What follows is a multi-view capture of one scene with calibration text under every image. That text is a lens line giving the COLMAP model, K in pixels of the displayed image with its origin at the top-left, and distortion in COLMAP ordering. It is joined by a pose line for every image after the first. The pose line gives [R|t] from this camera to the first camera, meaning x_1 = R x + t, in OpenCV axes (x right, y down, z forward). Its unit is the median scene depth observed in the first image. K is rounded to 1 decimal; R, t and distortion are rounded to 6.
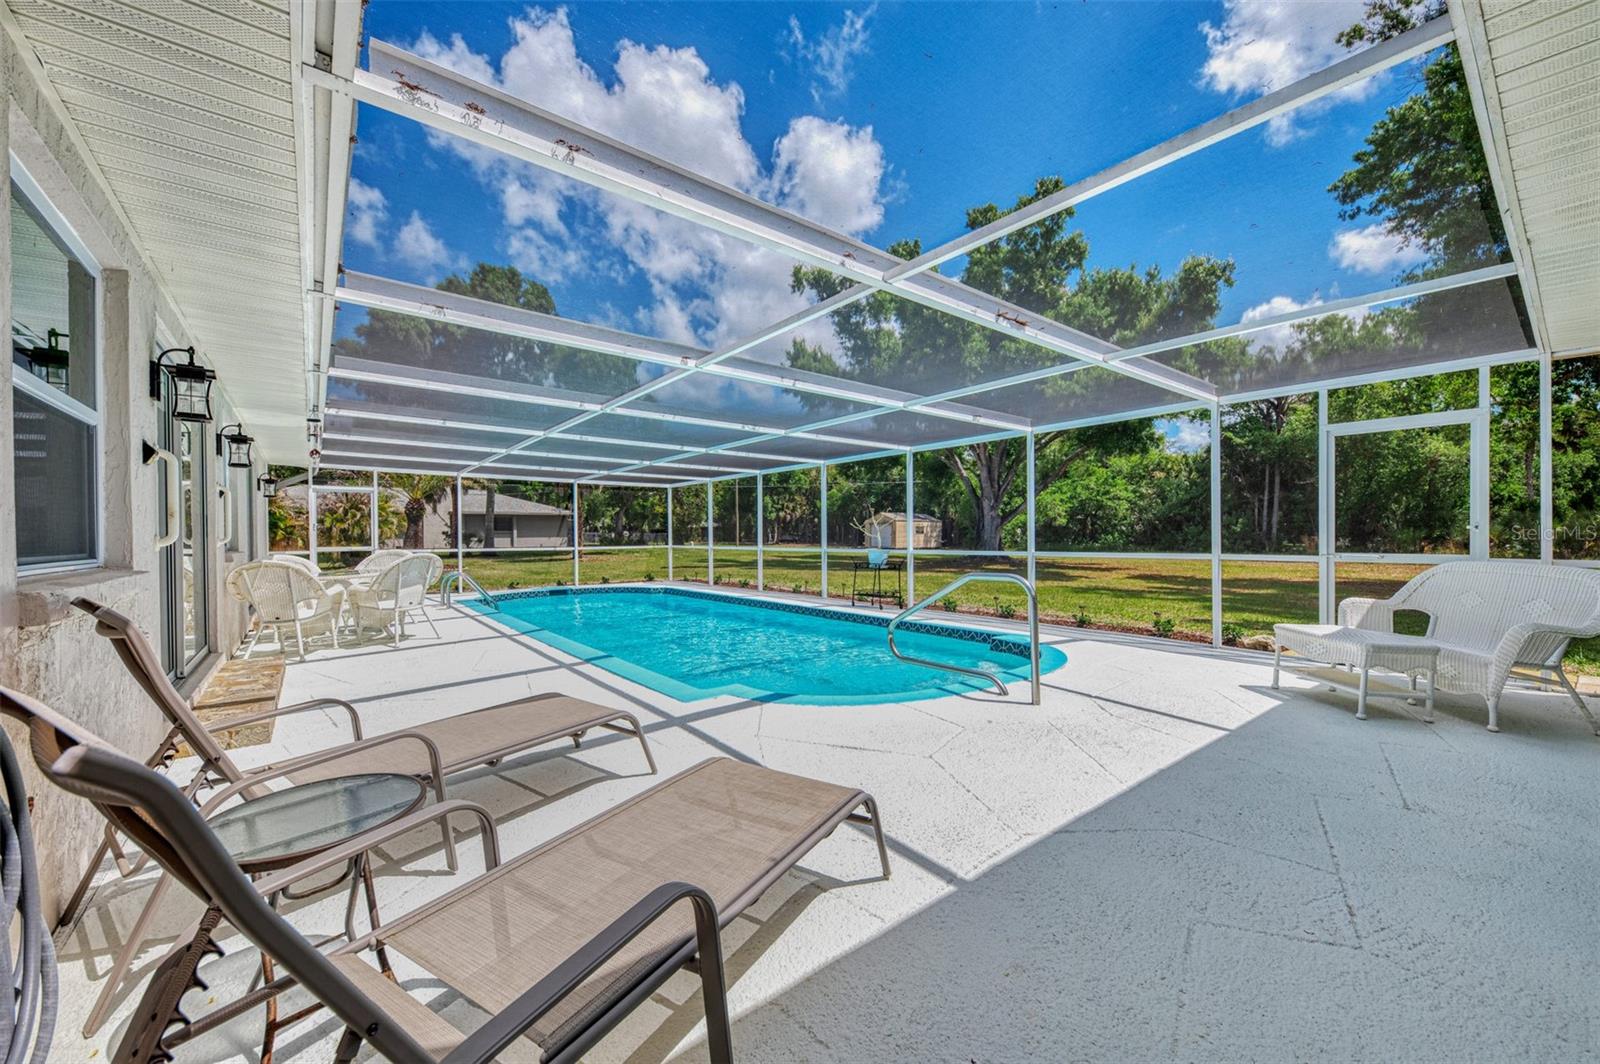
lens RADIAL K [[619.0, 0, 800.0], [0, 619.0, 532.0], [0, 0, 1]] dist [-0.000043, 0.000001]
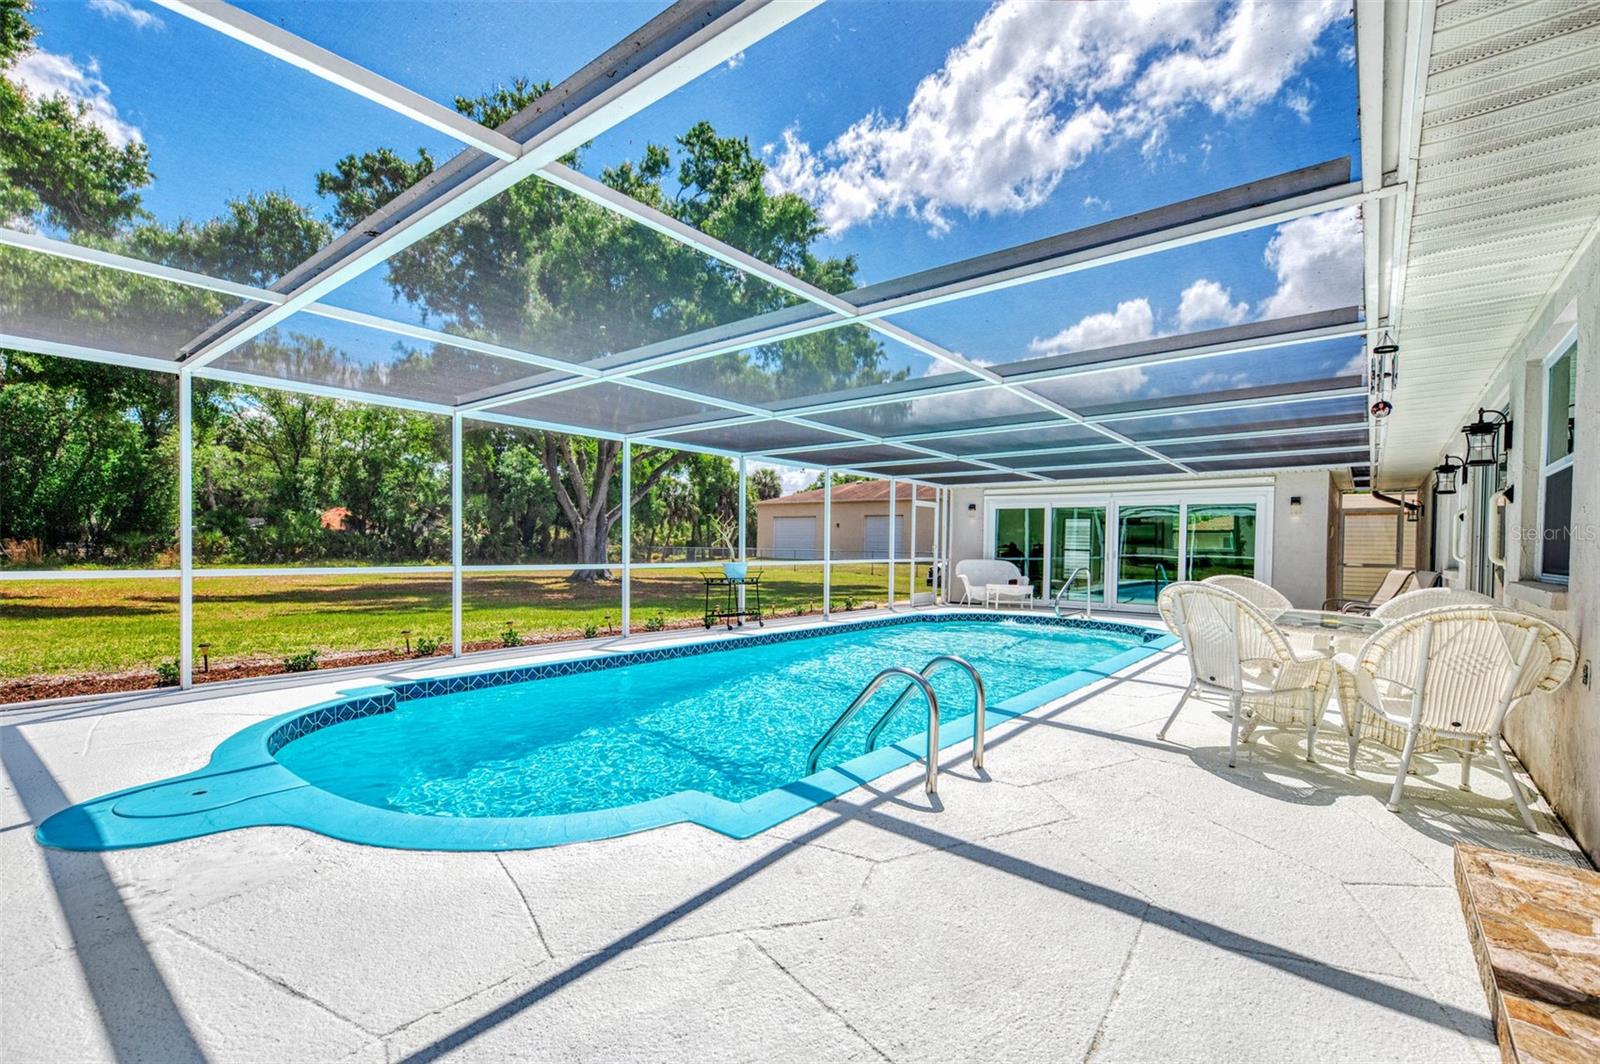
lens RADIAL K [[715.3, 0, 803.7], [0, 715.3, 563.2], [0, 0, 1]] dist [-0.001332, -0.000324]
pose [[-0.224610, -0.015509, 0.974325, -0.682780], [-0.011600, 0.999845, 0.013241, 0.010962], [-0.974380, -0.008329, -0.224755, 0.875637]]
